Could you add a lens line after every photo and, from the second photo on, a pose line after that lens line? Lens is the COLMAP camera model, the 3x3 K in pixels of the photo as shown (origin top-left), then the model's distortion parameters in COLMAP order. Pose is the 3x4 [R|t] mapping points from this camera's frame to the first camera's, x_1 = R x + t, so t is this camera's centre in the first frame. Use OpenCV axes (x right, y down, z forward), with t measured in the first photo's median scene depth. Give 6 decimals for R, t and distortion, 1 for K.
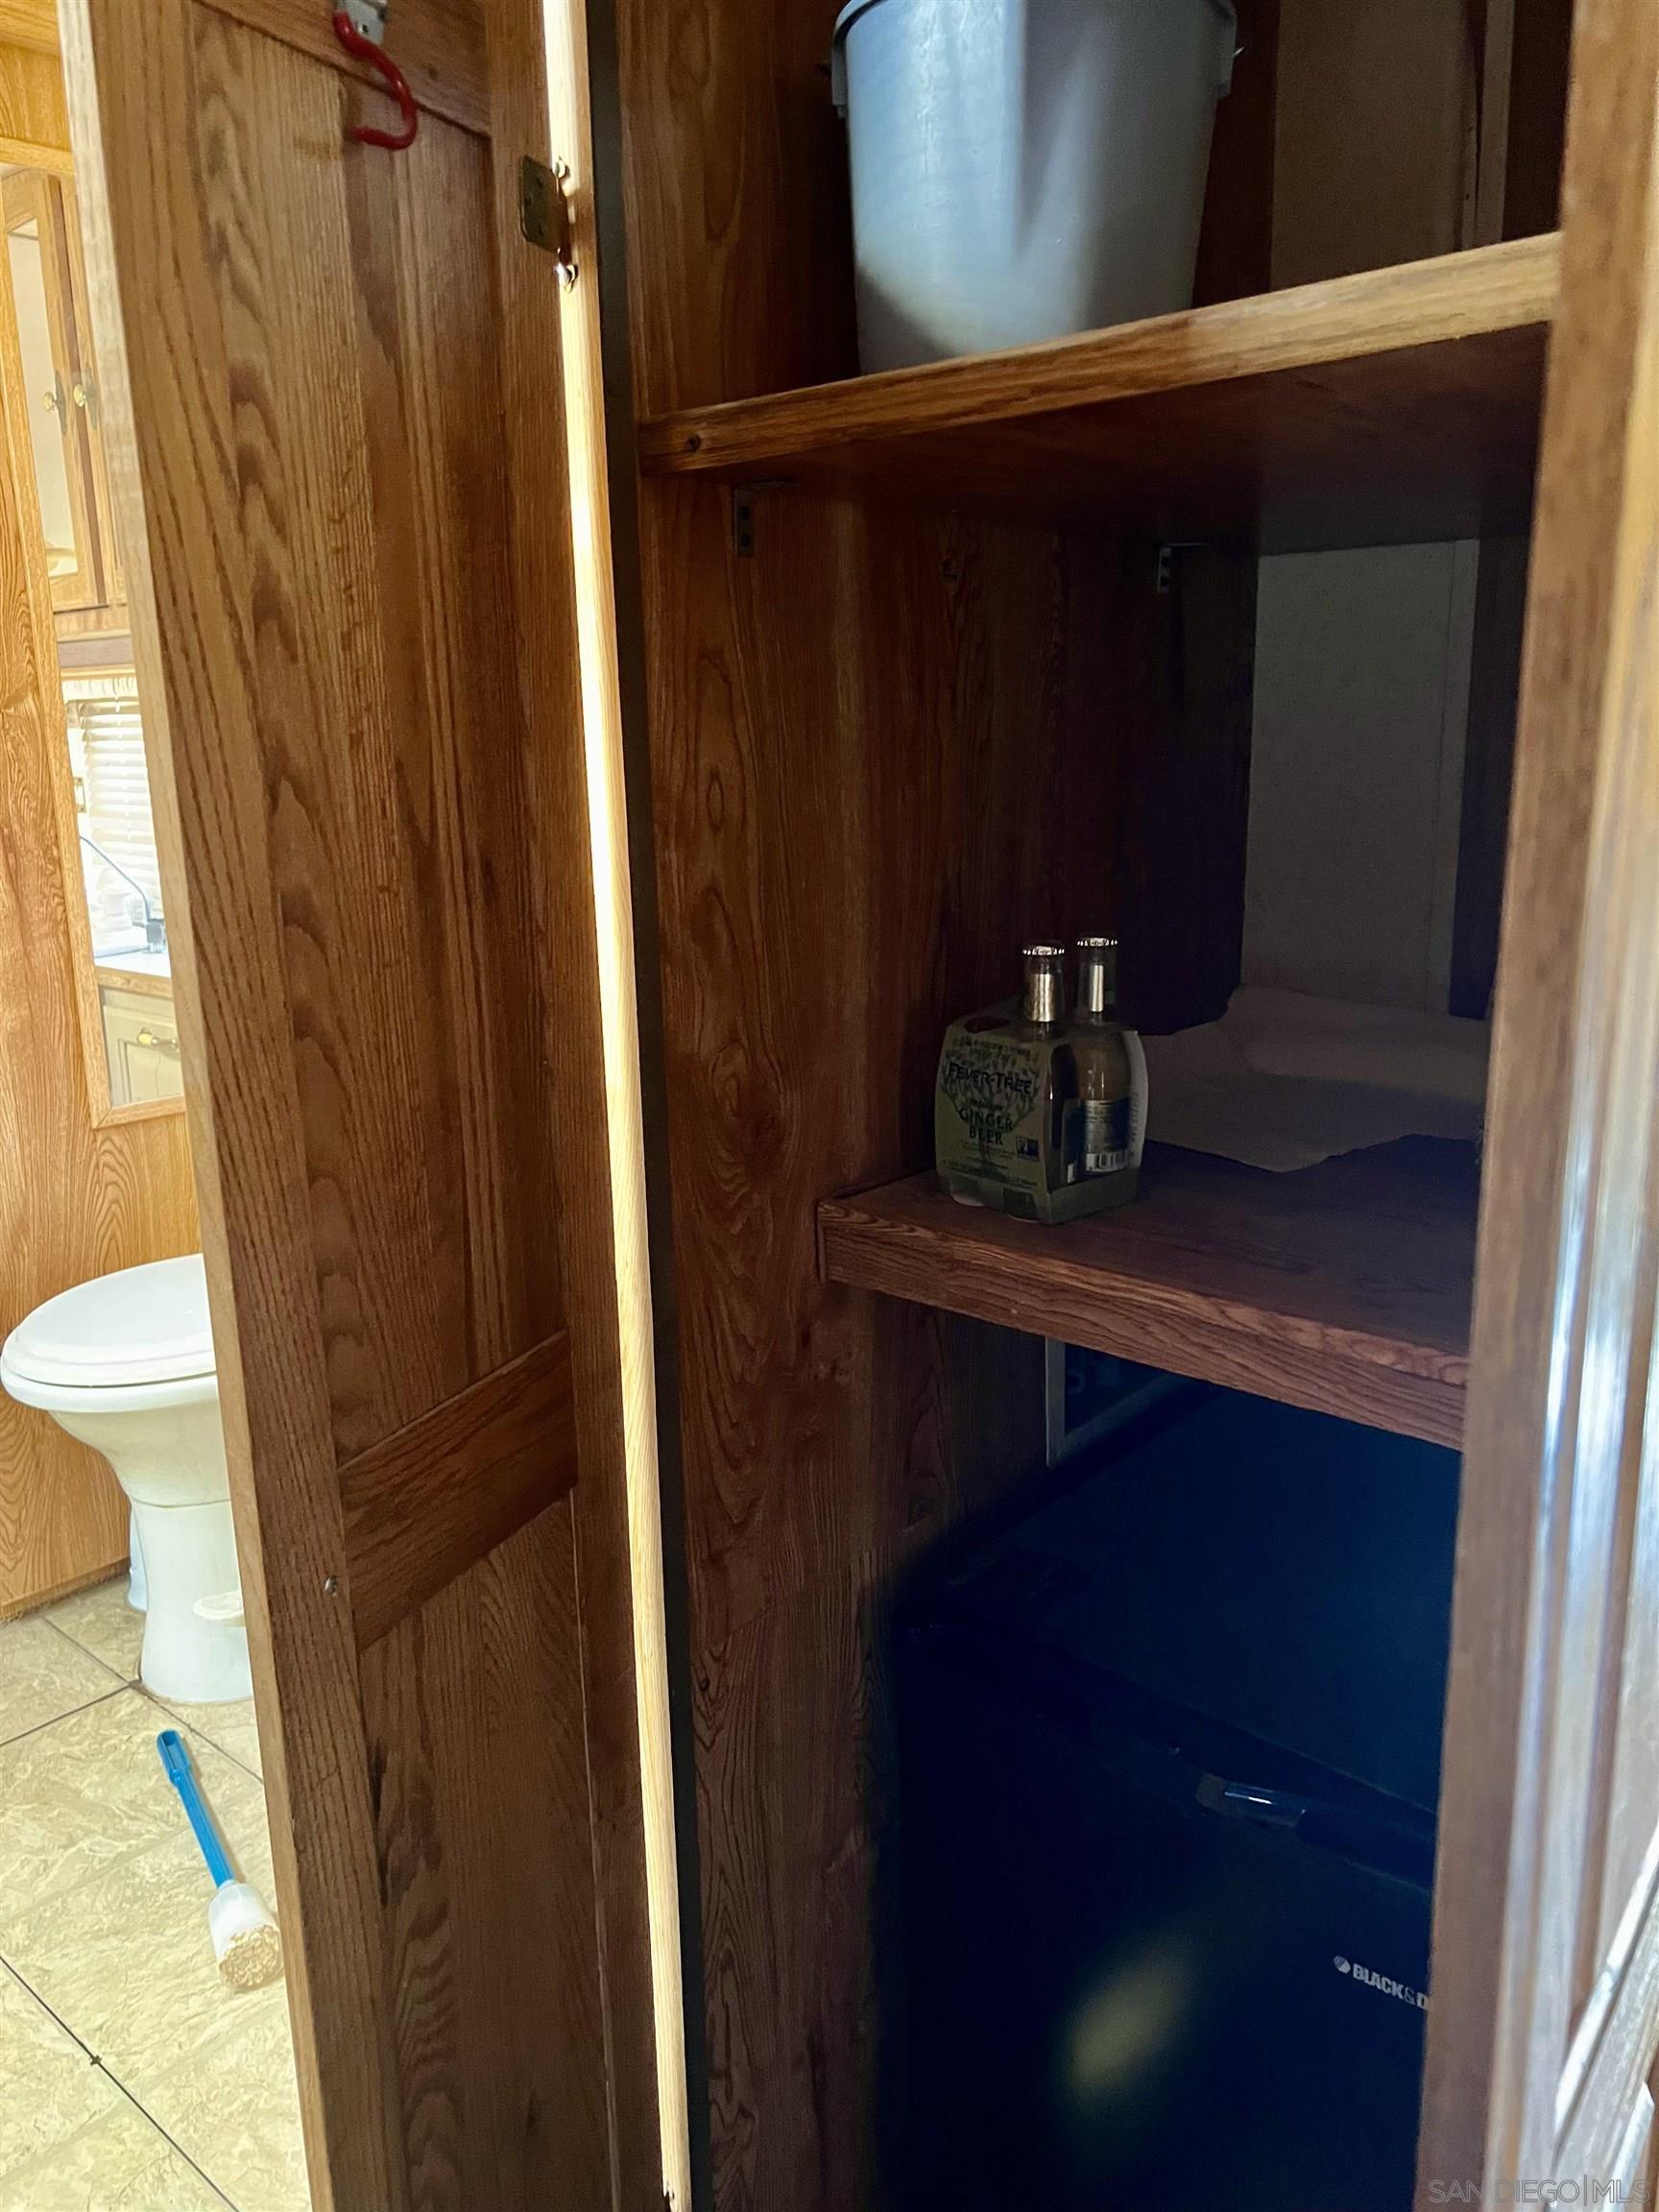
lens RADIAL K [[1665.2, 0, 830.4], [0, 1665.2, 1109.5], [0, 0, 1]] dist [0.043352, -0.045945]
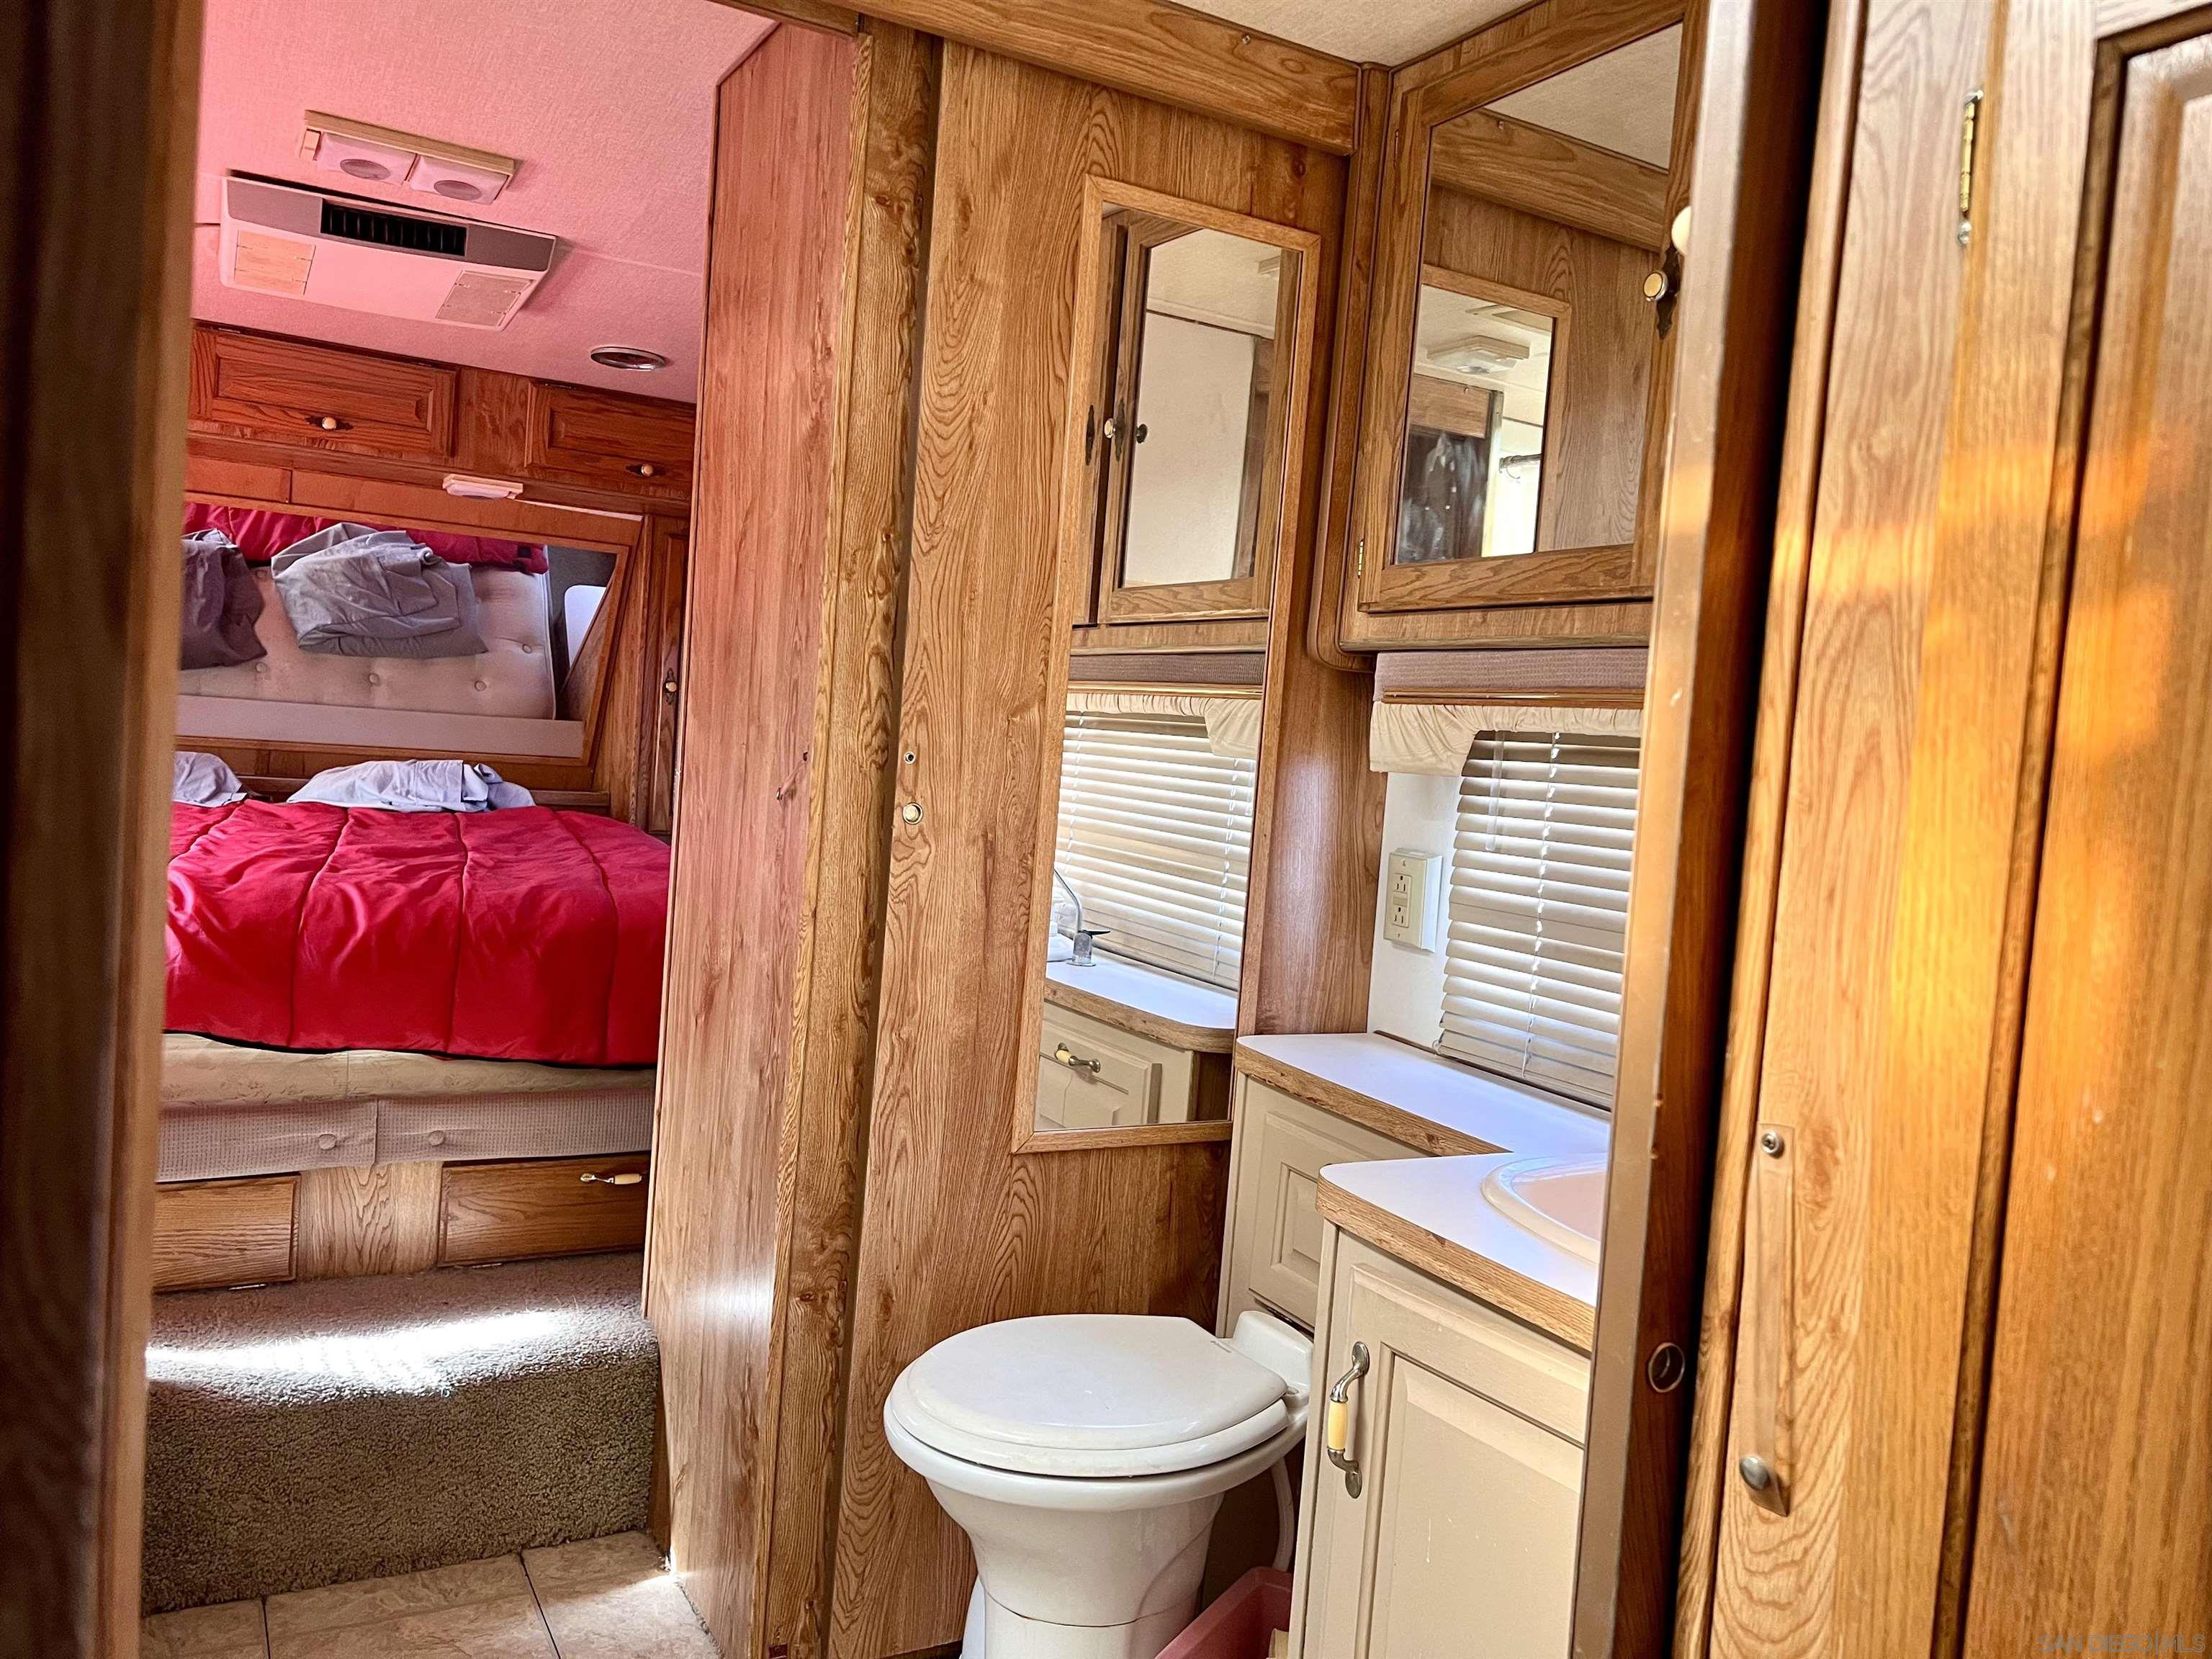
lens RADIAL K [[1665.2, 0, 1100.4], [0, 1665.2, 819.0], [0, 0, 1]] dist [0.043352, -0.045945]
pose [[0.936535, 0.107825, -0.333580, -0.102561], [-0.170127, 0.971758, -0.163532, -0.026119], [0.306526, 0.209905, 0.928430, 0.109750]]
